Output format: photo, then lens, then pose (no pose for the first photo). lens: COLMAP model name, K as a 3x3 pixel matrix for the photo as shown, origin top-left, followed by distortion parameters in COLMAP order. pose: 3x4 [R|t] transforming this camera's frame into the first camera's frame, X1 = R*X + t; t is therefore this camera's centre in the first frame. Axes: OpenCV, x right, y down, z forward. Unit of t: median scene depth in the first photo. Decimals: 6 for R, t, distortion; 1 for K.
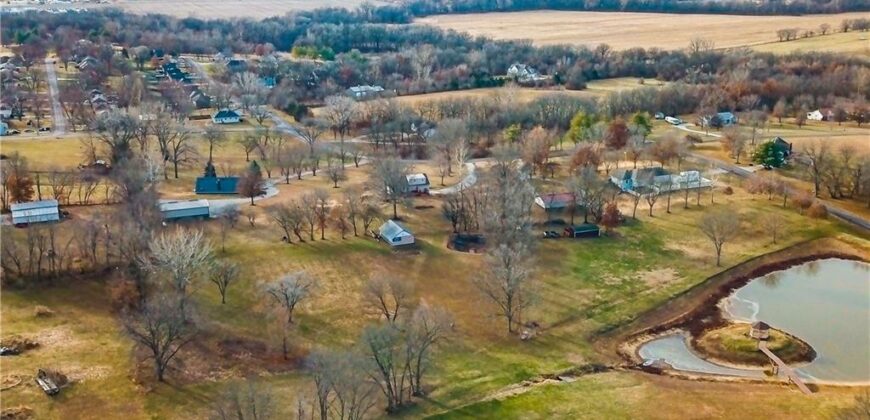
lens RADIAL K [[913.5, 0, 435.0], [0, 913.5, 210.0], [0, 0, 1]] dist [0.146892, -0.326419]
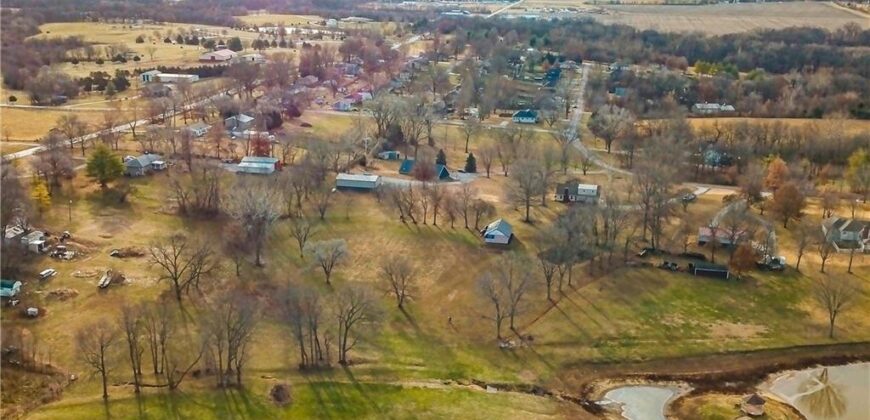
lens RADIAL K [[913.5, 0, 435.0], [0, 913.5, 210.0], [0, 0, 1]] dist [0.146892, -0.326419]
pose [[0.831075, 0.159104, -0.532917, 0.424598], [-0.168410, 0.985213, 0.031507, -0.017965], [0.530050, 0.063564, 0.845581, 0.097424]]
